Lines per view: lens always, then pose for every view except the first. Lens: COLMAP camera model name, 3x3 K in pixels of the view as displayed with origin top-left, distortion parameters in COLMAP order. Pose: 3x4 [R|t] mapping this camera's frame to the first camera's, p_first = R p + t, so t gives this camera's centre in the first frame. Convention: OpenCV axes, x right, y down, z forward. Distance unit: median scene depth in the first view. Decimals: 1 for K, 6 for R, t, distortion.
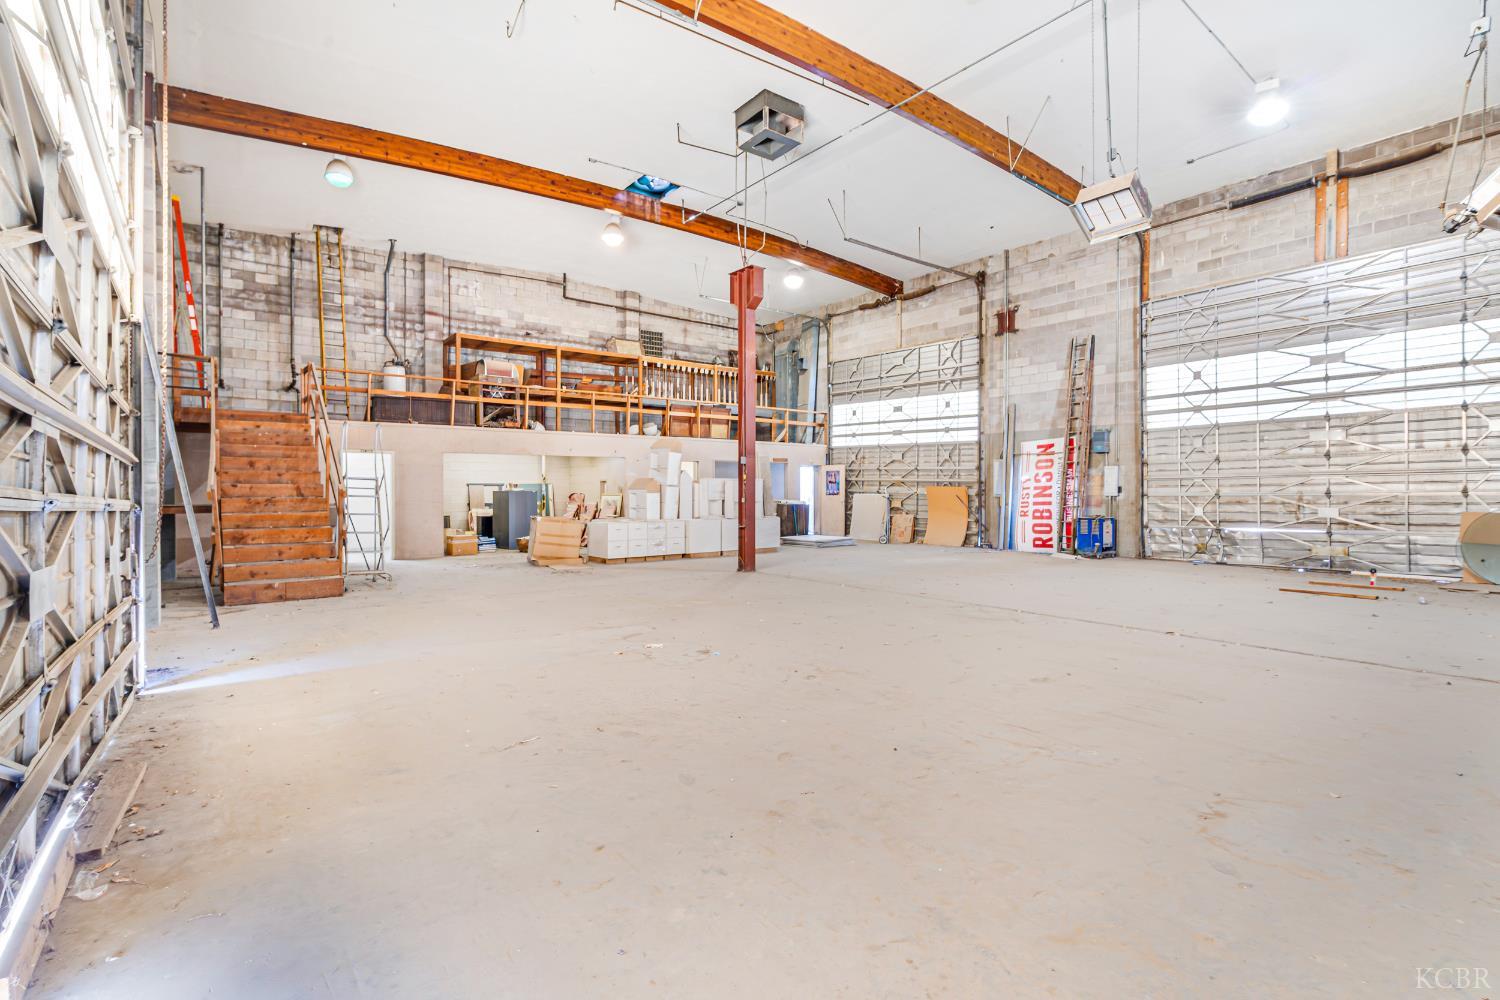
lens RADIAL K [[721.6, 0, 716.2], [0, 721.6, 500.6], [0, 0, 1]] dist [-0.006919, 0.003143]
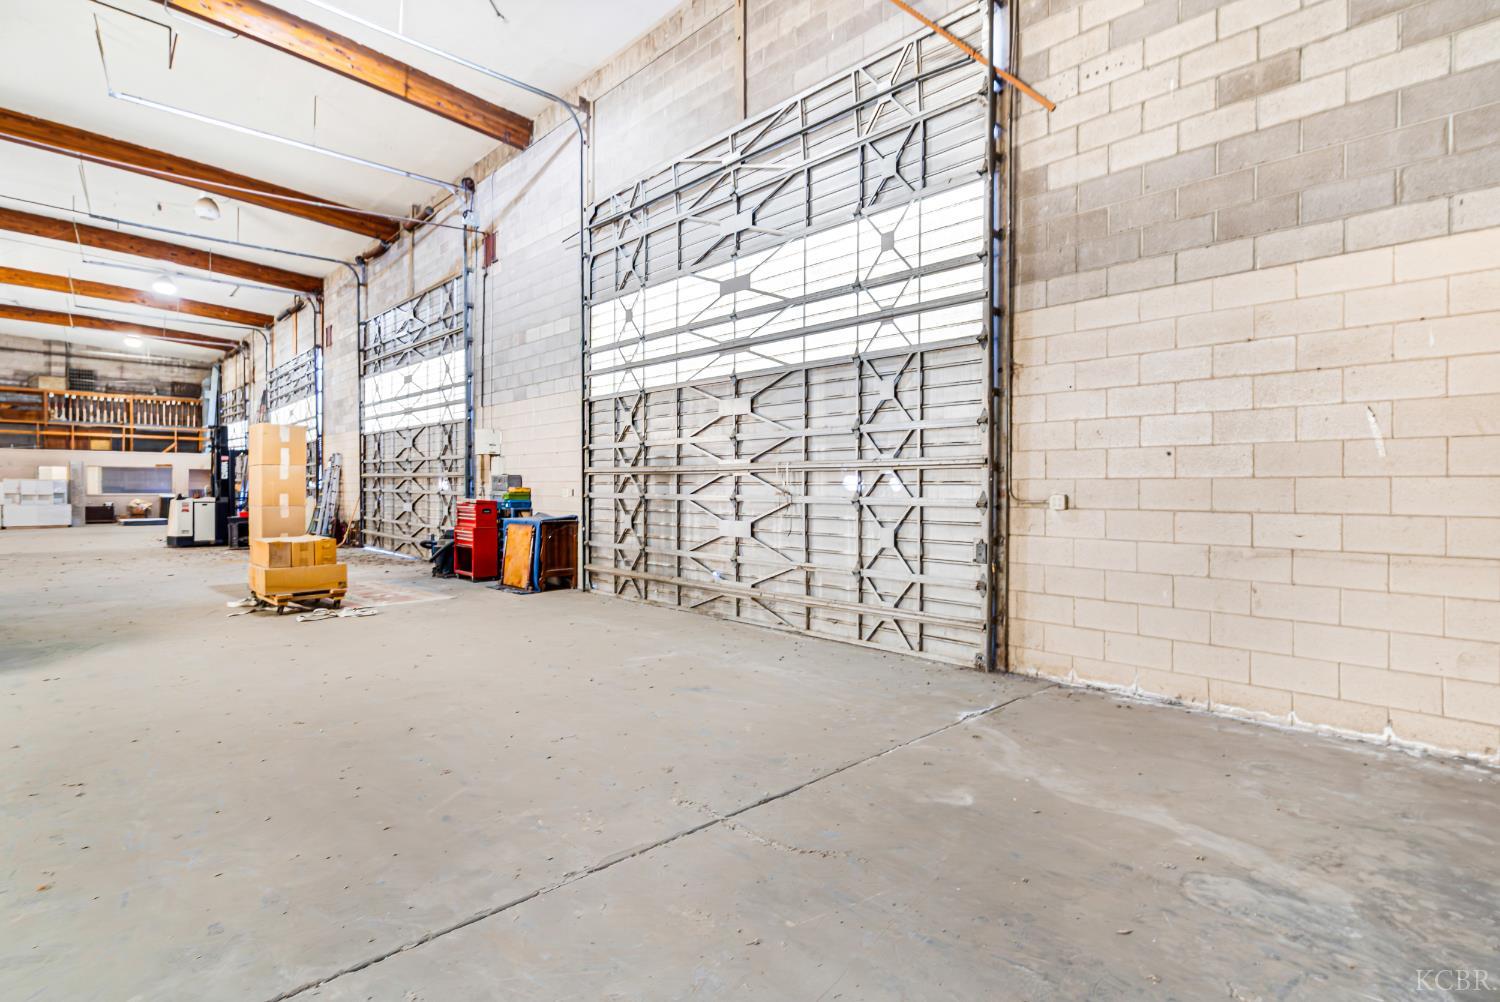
lens RADIAL K [[811.7, 0, 747.7], [0, 811.7, 499.3], [0, 0, 1]] dist [0.010577, -0.000192]
pose [[0.995899, 0.002402, 0.090439, 1.165729], [-0.001898, 0.999982, -0.005657, 0.016530], [-0.090450, 0.005463, 0.995886, -0.723874]]
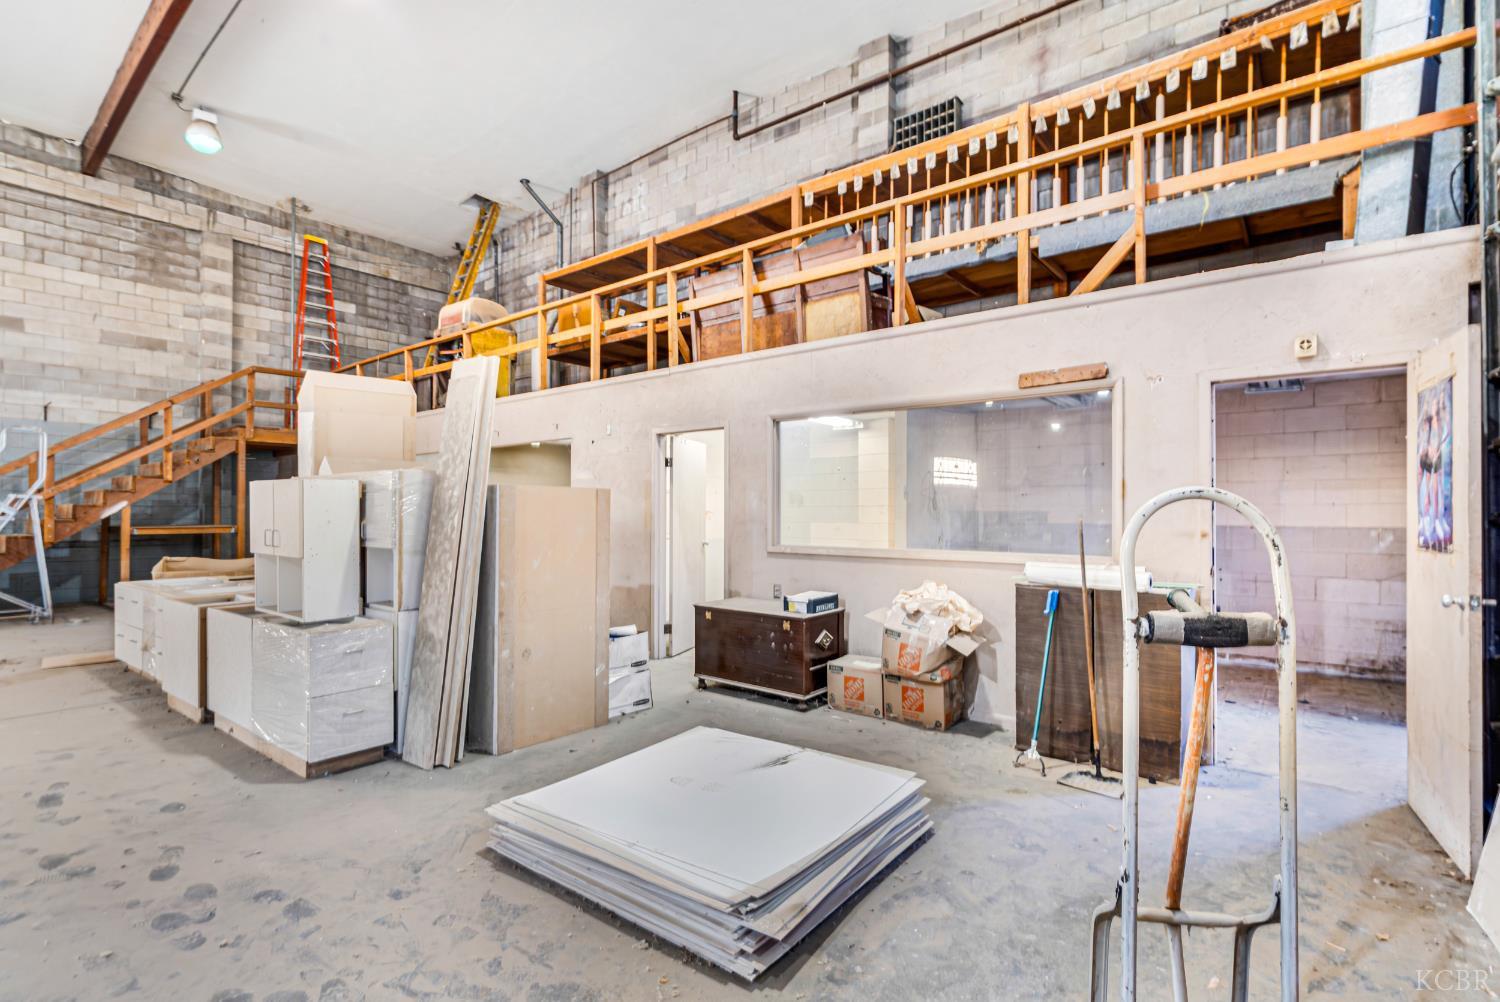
lens RADIAL K [[721.6, 0, 769.6], [0, 721.6, 501.3], [0, 0, 1]] dist [-0.006919, 0.003143]
pose [[0.278426, -0.018878, -0.960272, 0.299182], [-0.016782, 0.999559, -0.024517, -0.012874], [0.960311, 0.022942, 0.277987, 0.937602]]
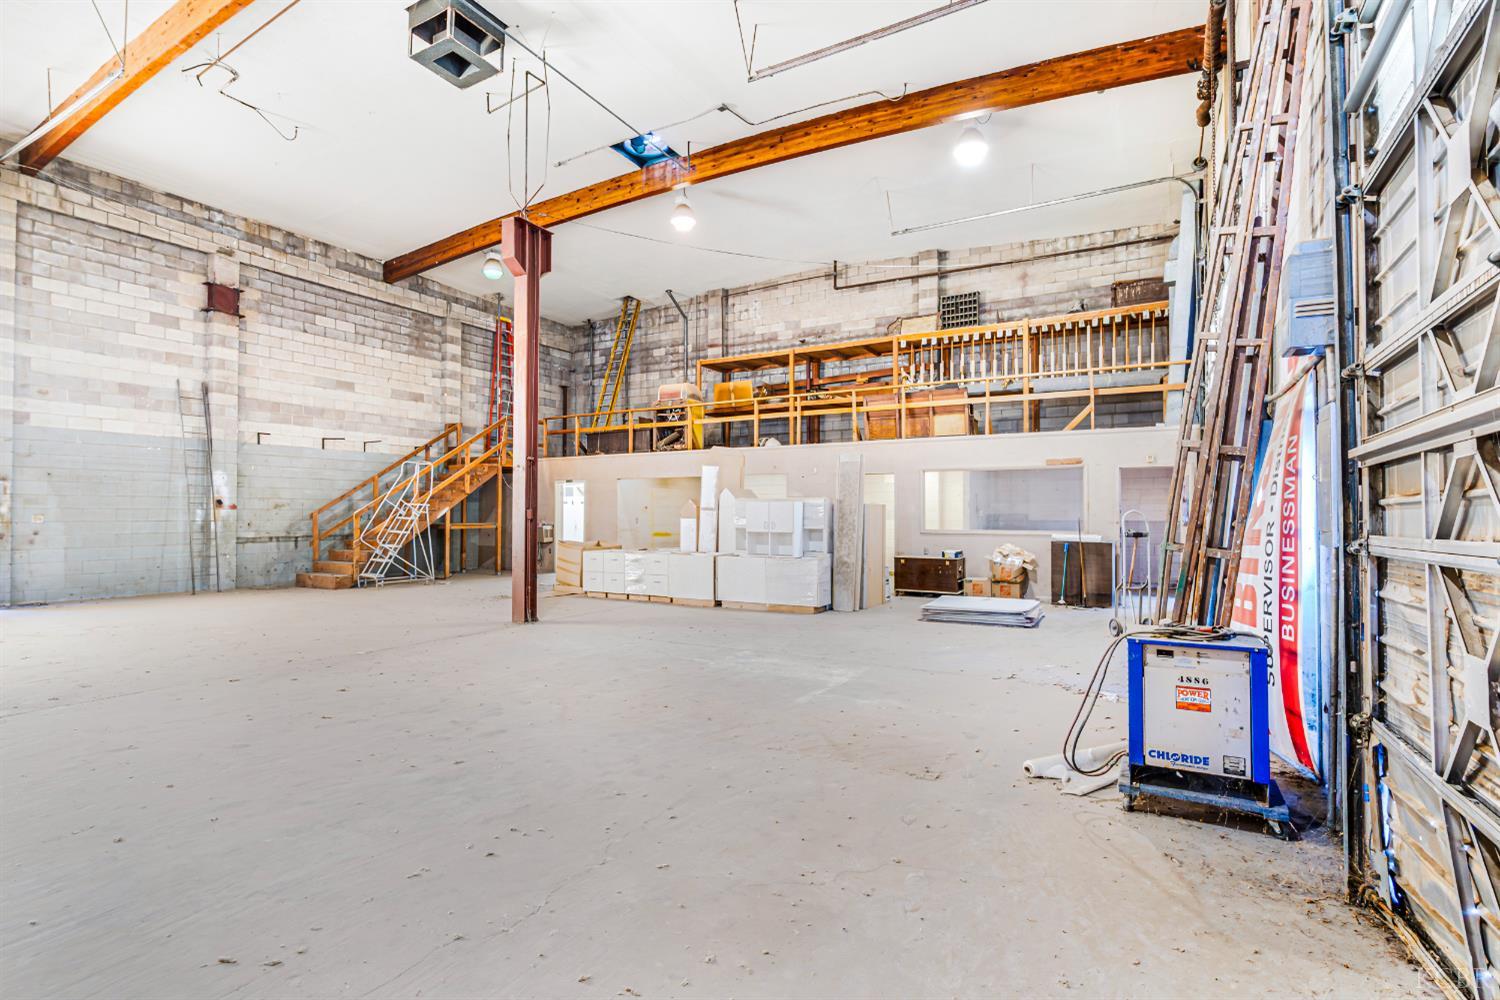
lens RADIAL K [[721.6, 0, 760.9], [0, 721.6, 488.3], [0, 0, 1]] dist [-0.006919, 0.003143]
pose [[0.414584, -0.035864, -0.909304, 0.547312], [-0.014157, 0.998848, -0.045851, -0.006993], [0.909901, 0.031882, 0.413599, 0.609615]]
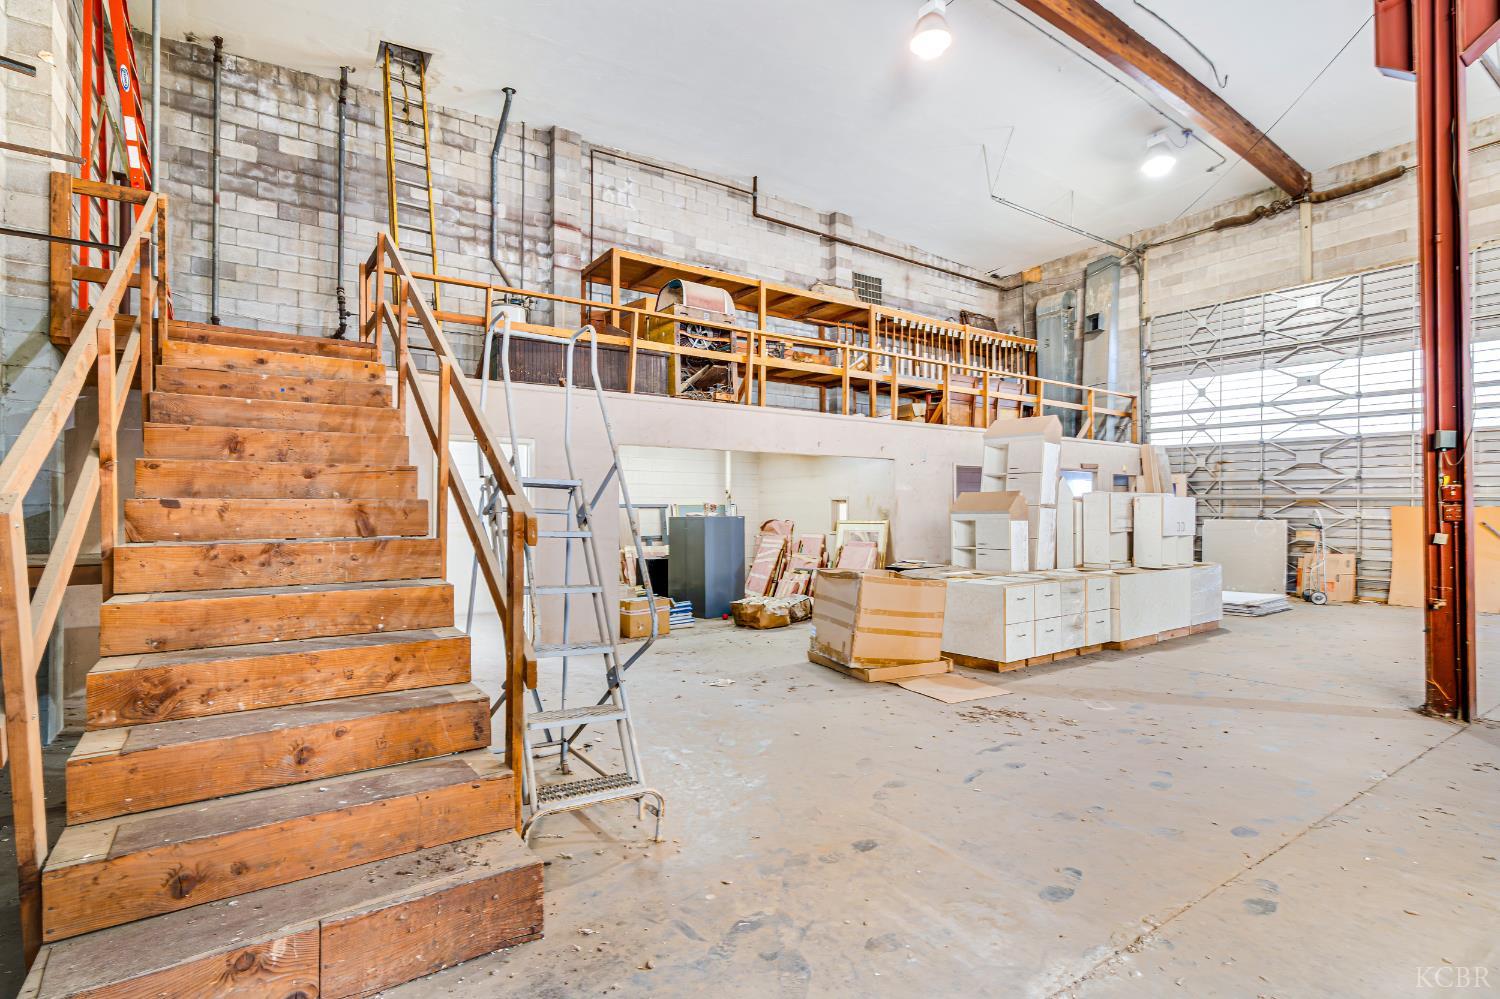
lens RADIAL K [[721.6, 0, 721.9], [0, 721.6, 505.5], [0, 0, 1]] dist [-0.006919, 0.003143]
pose [[0.999247, -0.003418, -0.038636, -0.228470], [0.002506, 0.999718, -0.023609, -0.007749], [0.038706, 0.023494, 0.998974, 0.383964]]
